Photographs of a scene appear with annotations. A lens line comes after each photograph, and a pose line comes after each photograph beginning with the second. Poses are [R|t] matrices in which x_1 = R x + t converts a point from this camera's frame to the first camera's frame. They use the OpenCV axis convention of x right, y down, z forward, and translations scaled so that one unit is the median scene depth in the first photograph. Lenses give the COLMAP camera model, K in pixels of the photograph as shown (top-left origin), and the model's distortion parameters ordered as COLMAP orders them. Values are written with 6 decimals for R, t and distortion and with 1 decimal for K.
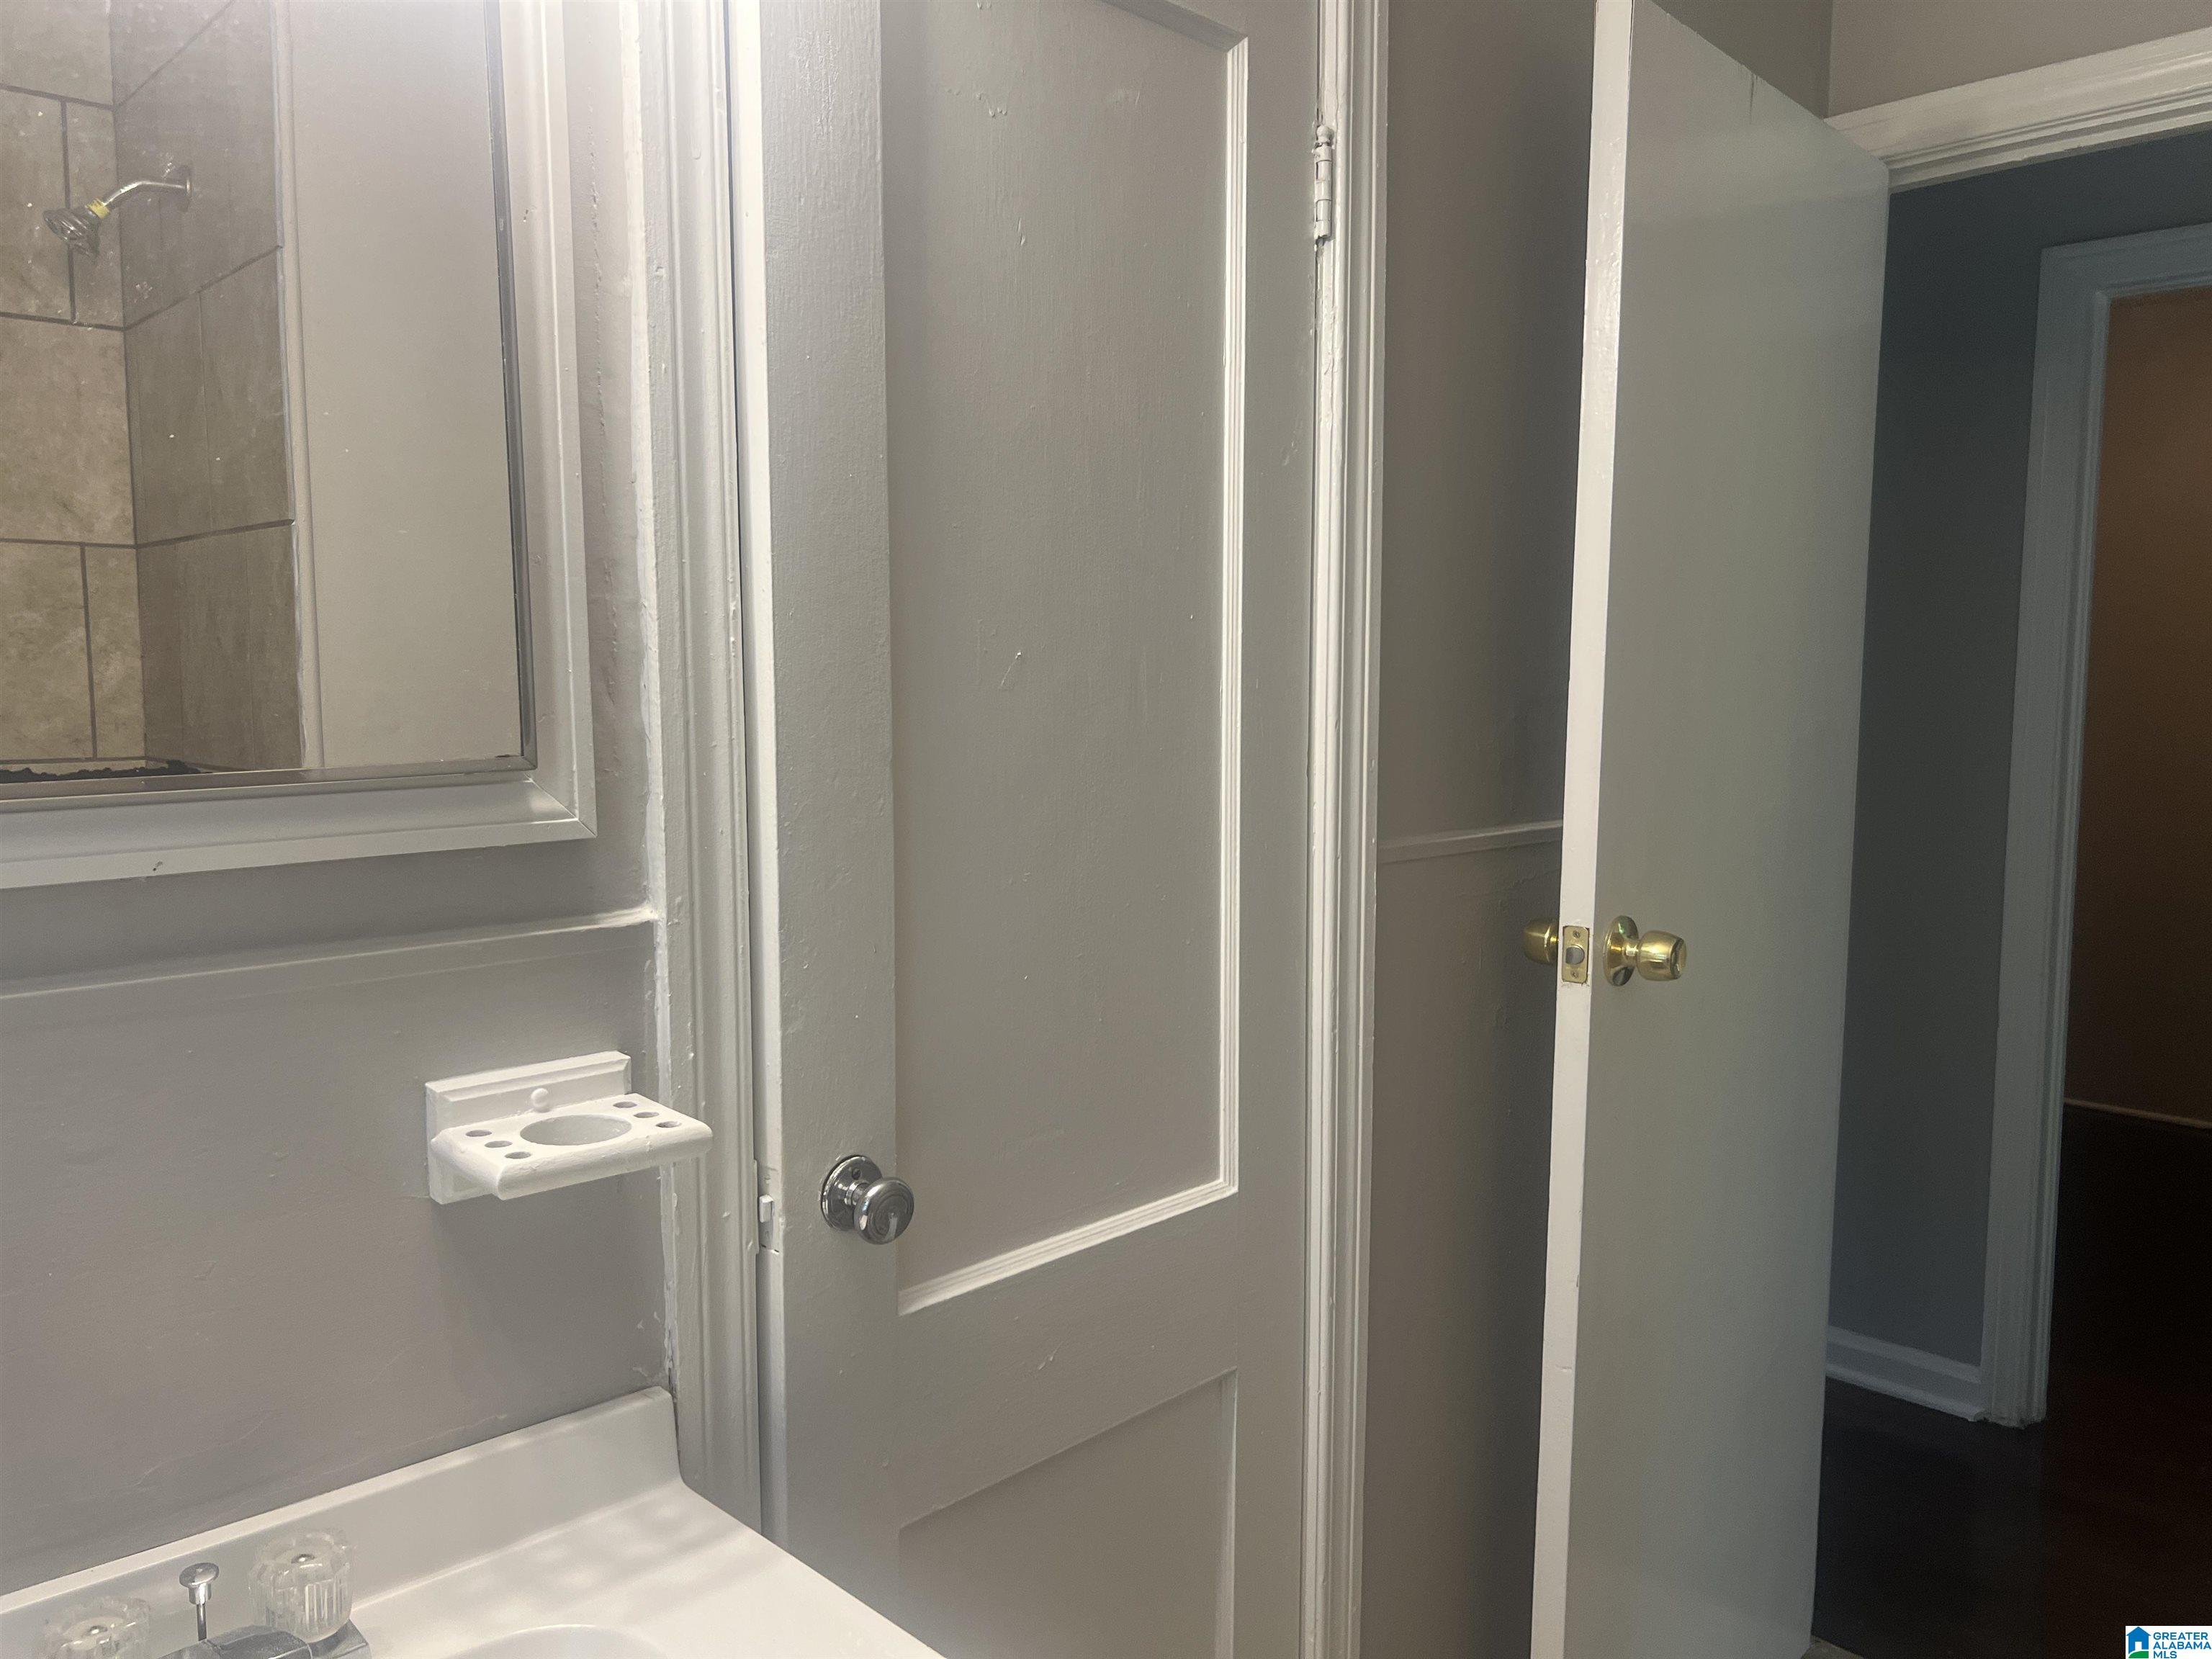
lens RADIAL K [[1667.3, 0, 1114.0], [0, 1667.3, 828.0], [0, 0, 1]] dist [0.063057, -0.087573]
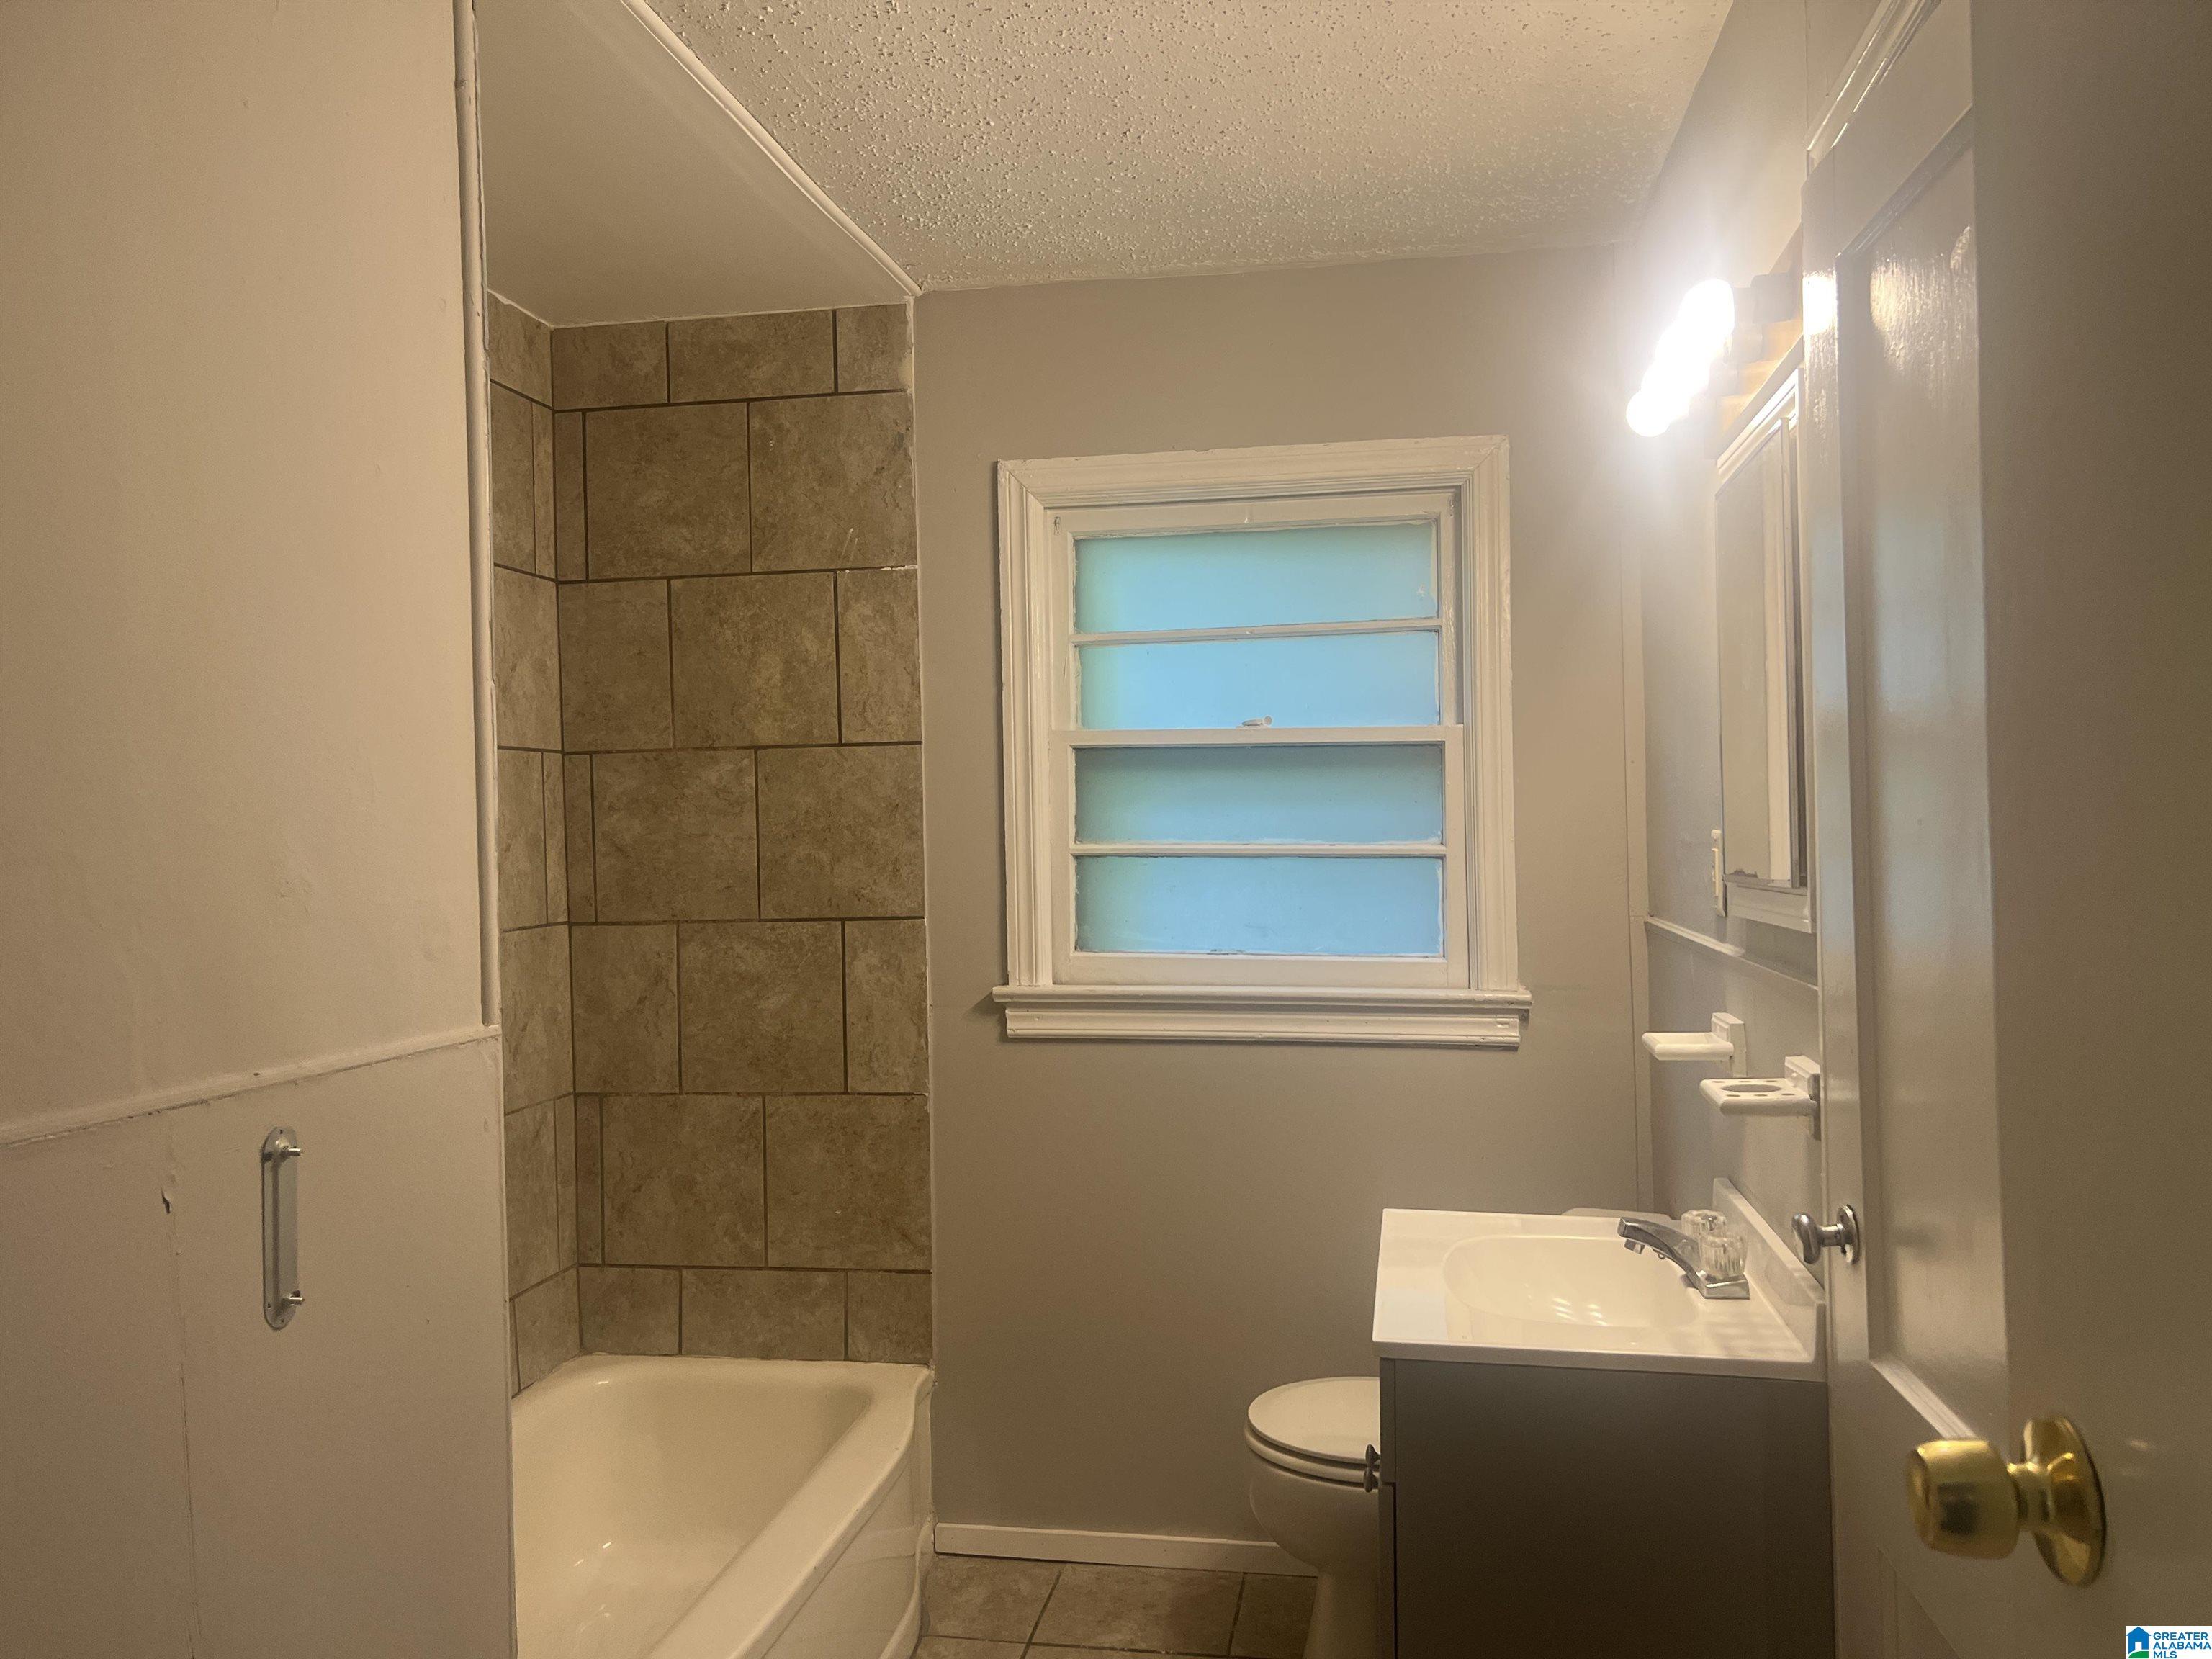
lens RADIAL K [[1667.3, 0, 1114.0], [0, 1667.3, 828.0], [0, 0, 1]] dist [0.063057, -0.087573]
pose [[-0.812865, 0.010701, -0.582353, 1.221555], [-0.042807, 0.996030, 0.078054, -0.198170], [0.580877, 0.088376, -0.809180, 1.954547]]
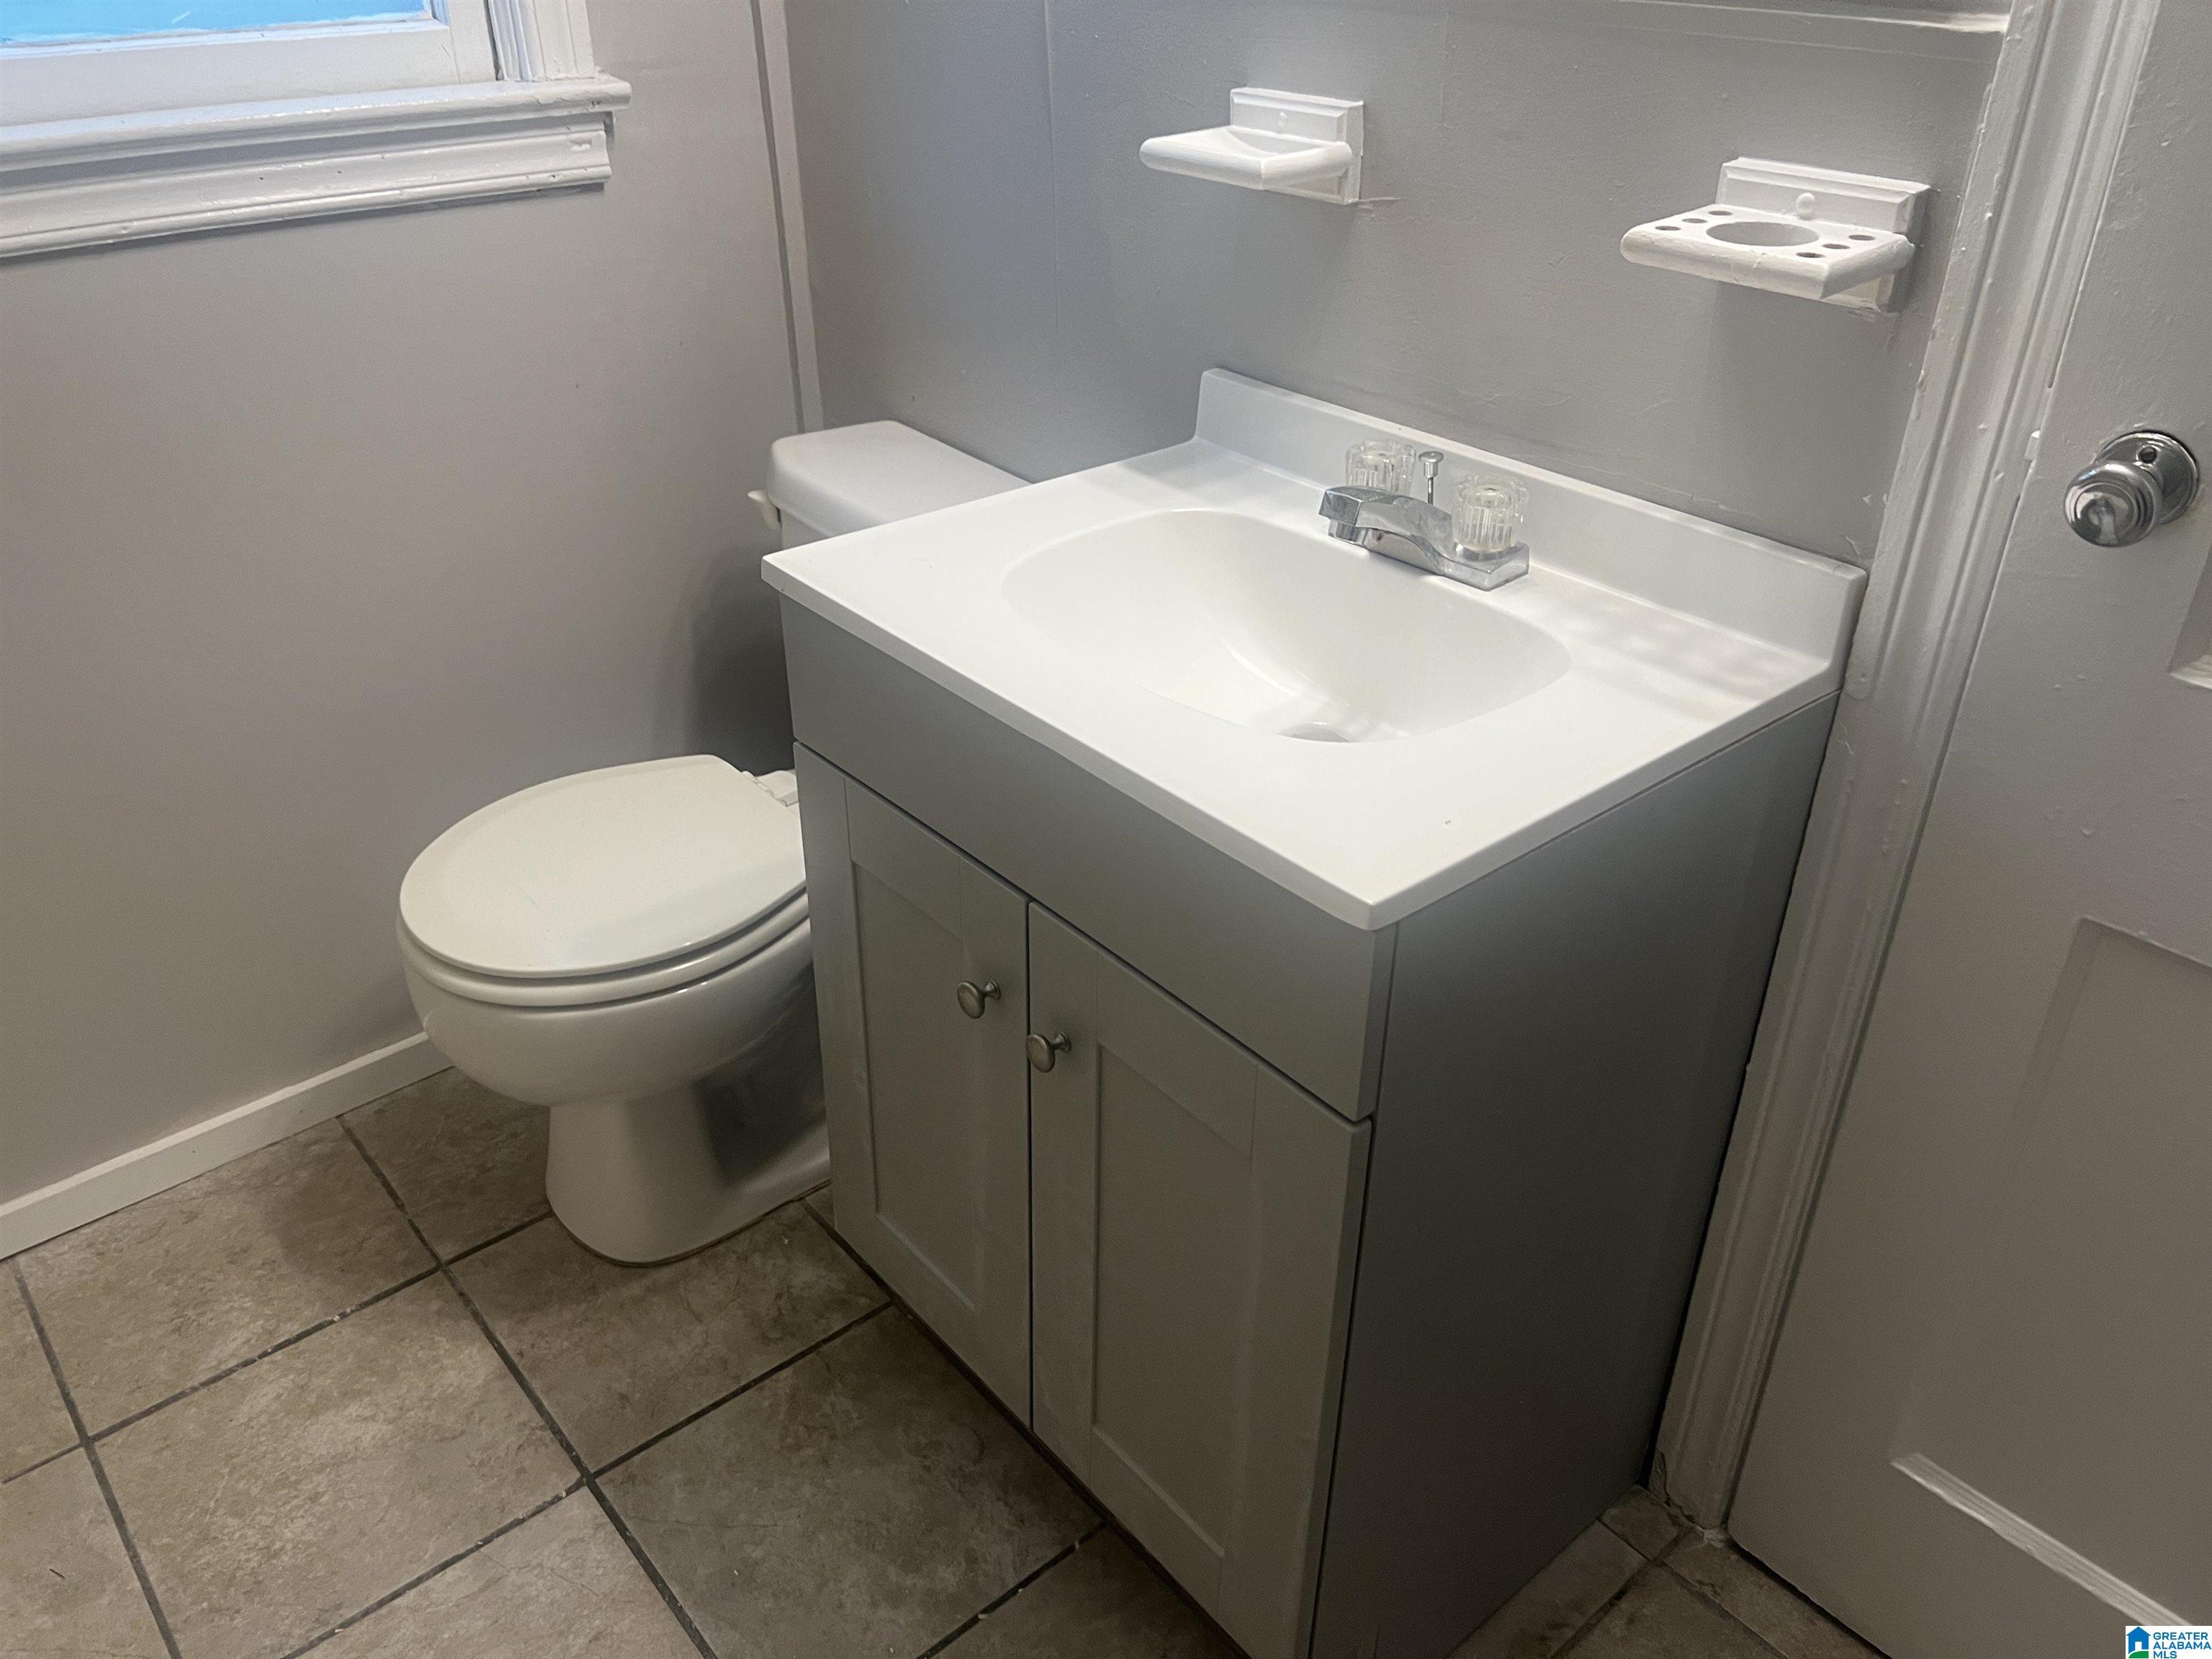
lens RADIAL K [[1667.3, 0, 1114.0], [0, 1667.3, 828.0], [0, 0, 1]] dist [0.063057, -0.087573]
pose [[-0.066131, 0.515686, -0.854222, 0.703083], [-0.096129, 0.848821, 0.519868, -0.001246], [0.993170, 0.116495, -0.006561, 0.645815]]
